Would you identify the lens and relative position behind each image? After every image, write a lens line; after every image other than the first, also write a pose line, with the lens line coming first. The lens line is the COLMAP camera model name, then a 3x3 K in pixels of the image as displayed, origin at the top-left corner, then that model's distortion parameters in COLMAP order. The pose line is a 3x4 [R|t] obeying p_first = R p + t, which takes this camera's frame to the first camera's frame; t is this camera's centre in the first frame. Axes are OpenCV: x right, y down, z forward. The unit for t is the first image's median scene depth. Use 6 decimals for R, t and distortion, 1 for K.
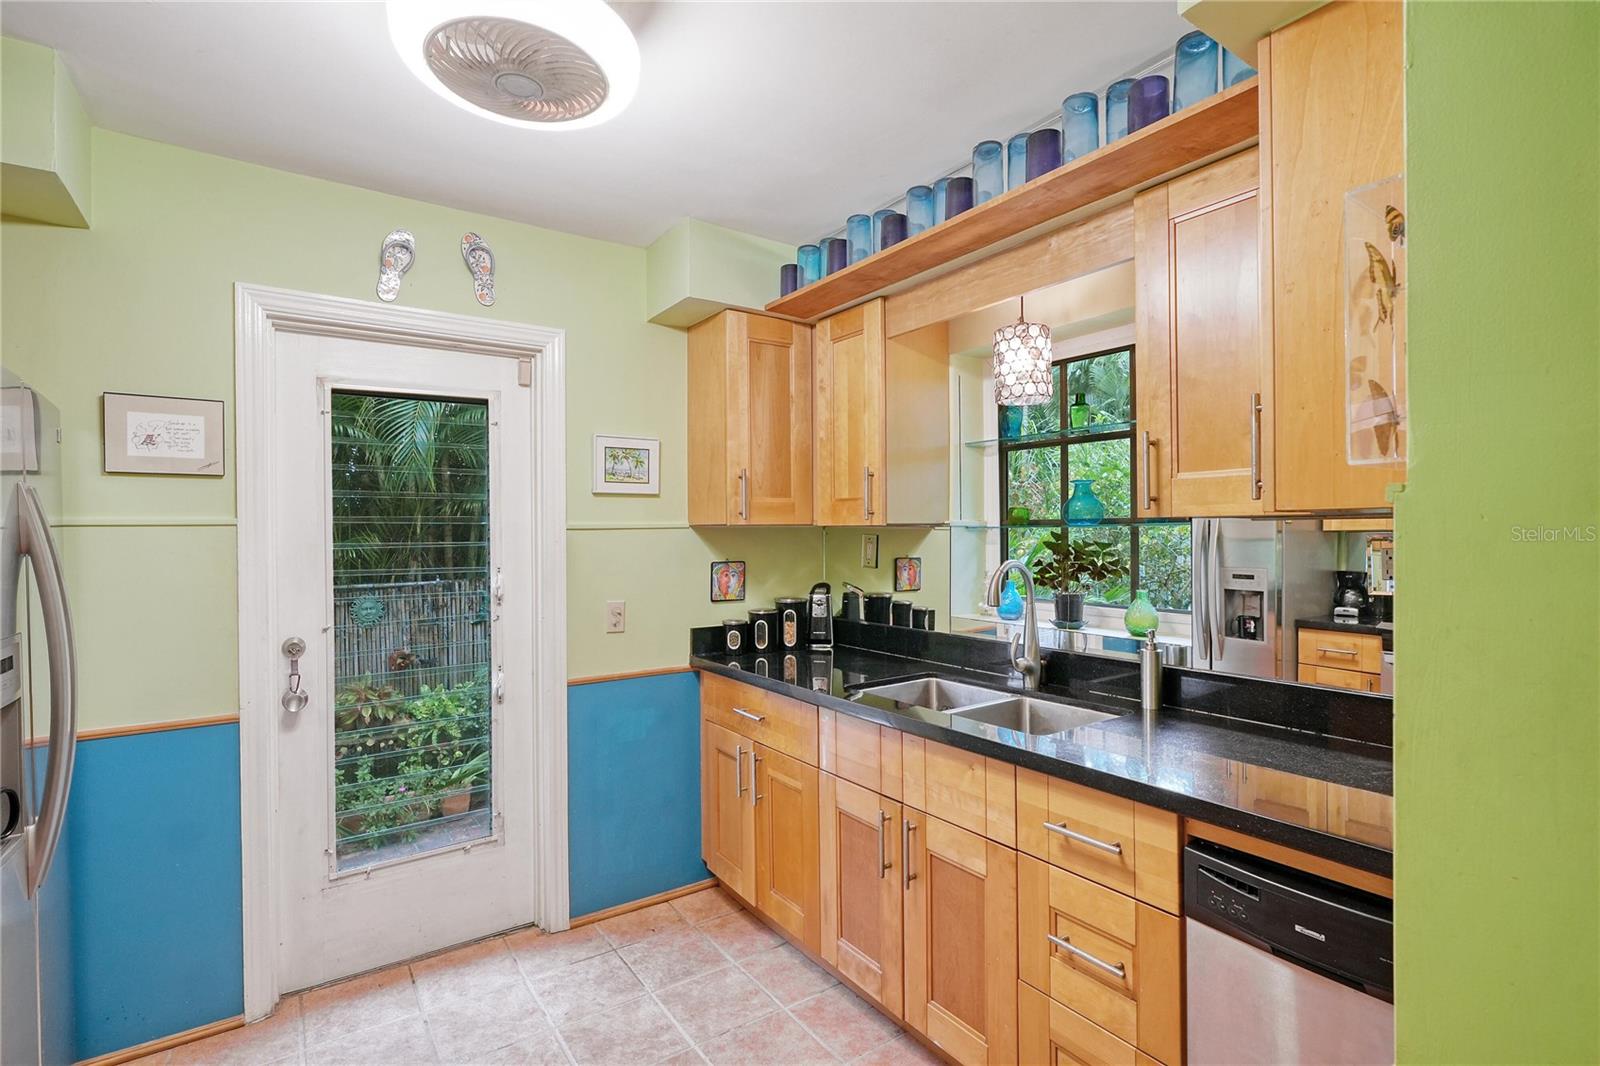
lens RADIAL K [[766.9, 0, 800.0], [0, 766.9, 533.0], [0, 0, 1]] dist [-0.000261, 0.000337]
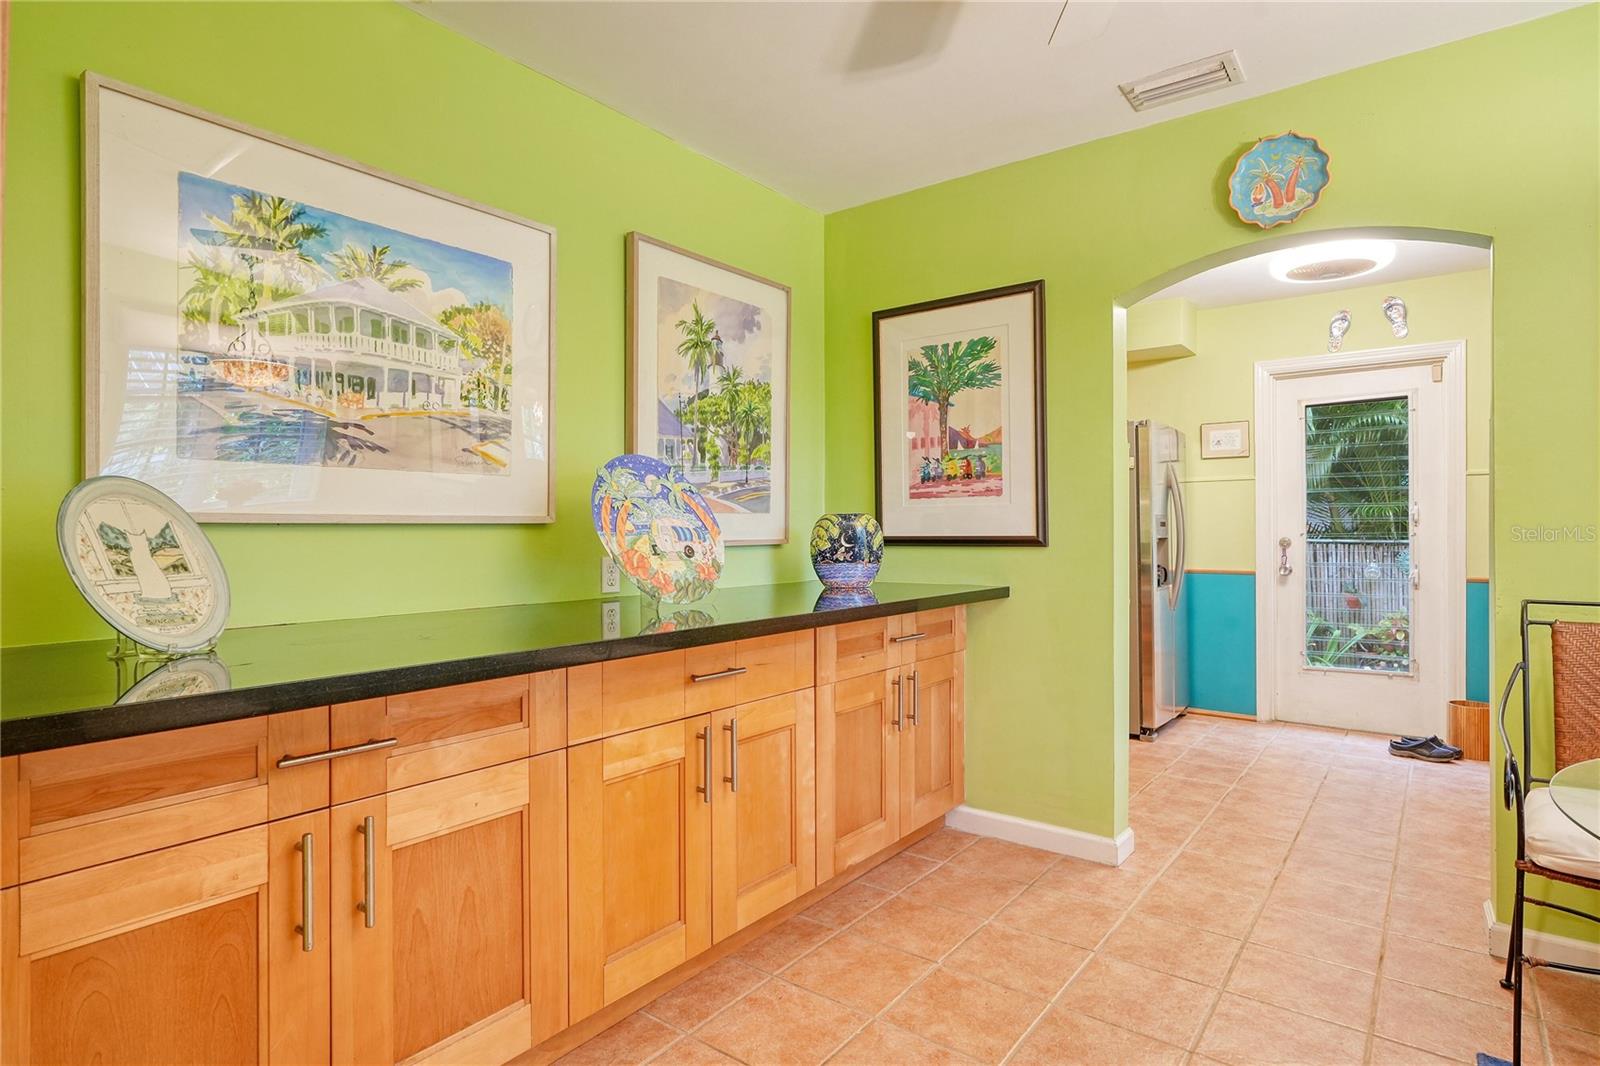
lens RADIAL K [[812.2, 0, 850.2], [0, 812.2, 524.8], [0, 0, 1]] dist [-0.001151, 0.000580]
pose [[0.338049, -0.001457, -0.941127, 0.774128], [0.002274, 0.999997, -0.000732, 0.089838], [0.941126, -0.001893, 0.338051, -0.620893]]
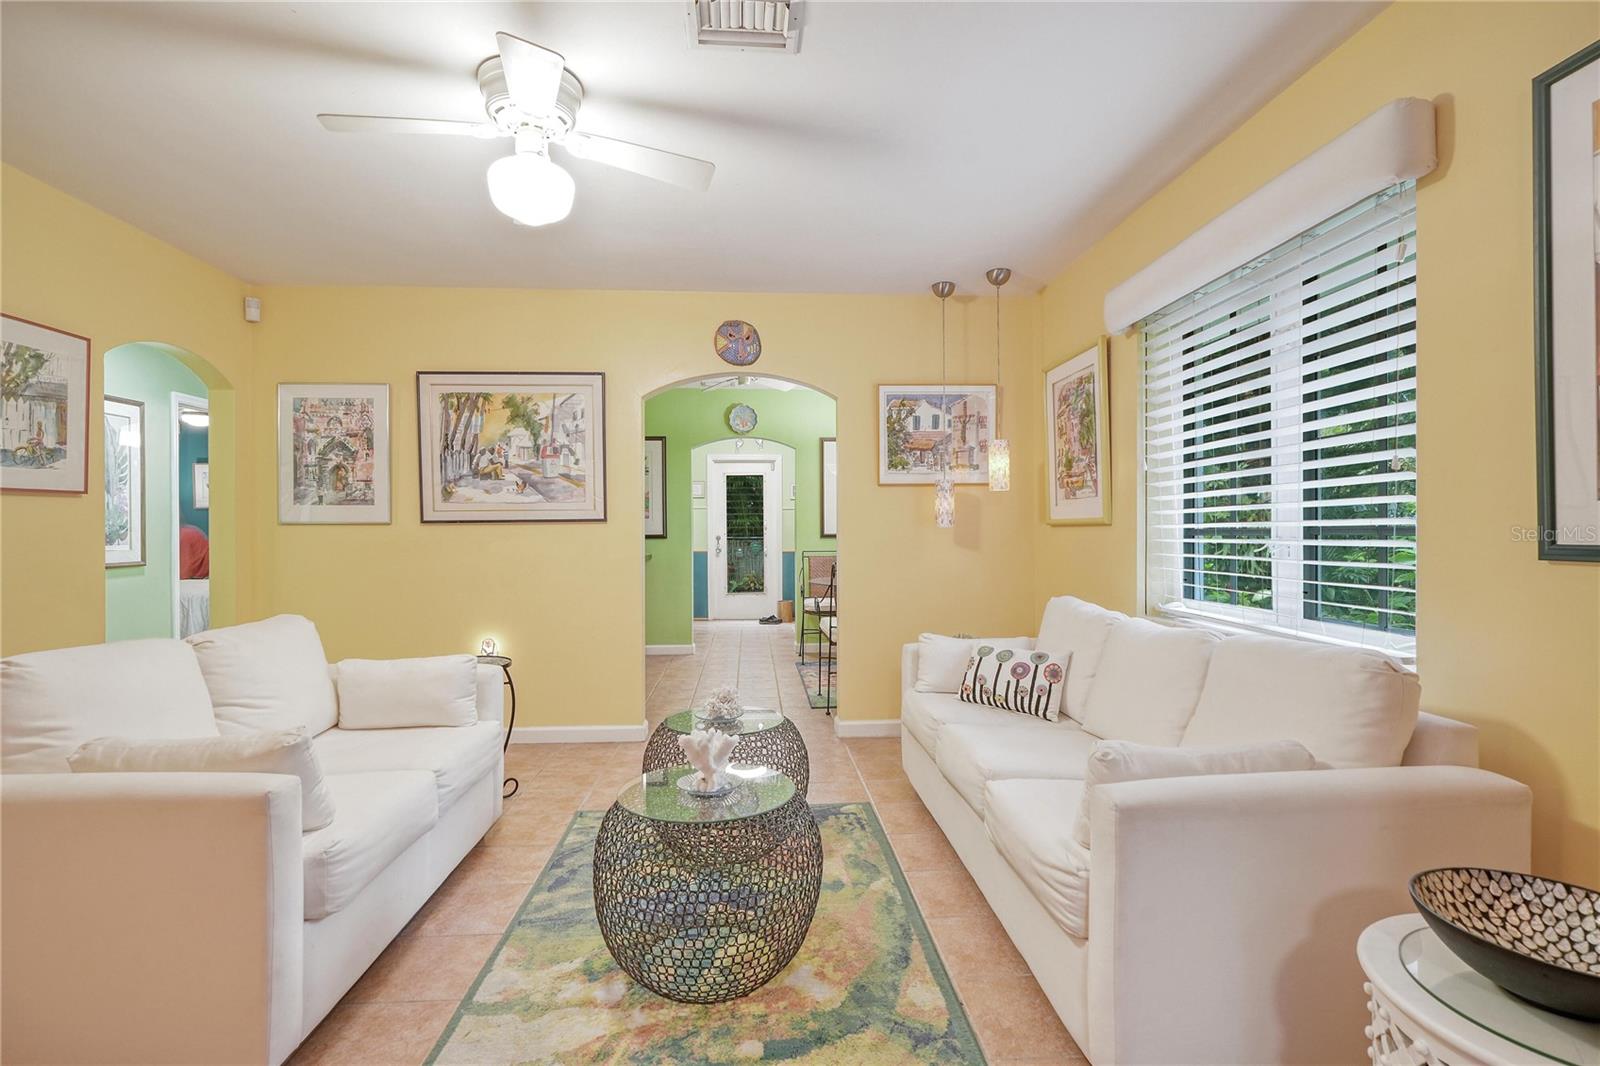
lens RADIAL K [[729.8, 0, 800.0], [0, 729.8, 533.0], [0, 0, 1]] dist [-0.006958, 0.000202]
pose [[0.864792, 0.003298, -0.502119, 1.522506], [-0.001511, 0.999991, 0.003965, 0.088695], [0.502128, -0.002670, 0.864789, -1.956621]]
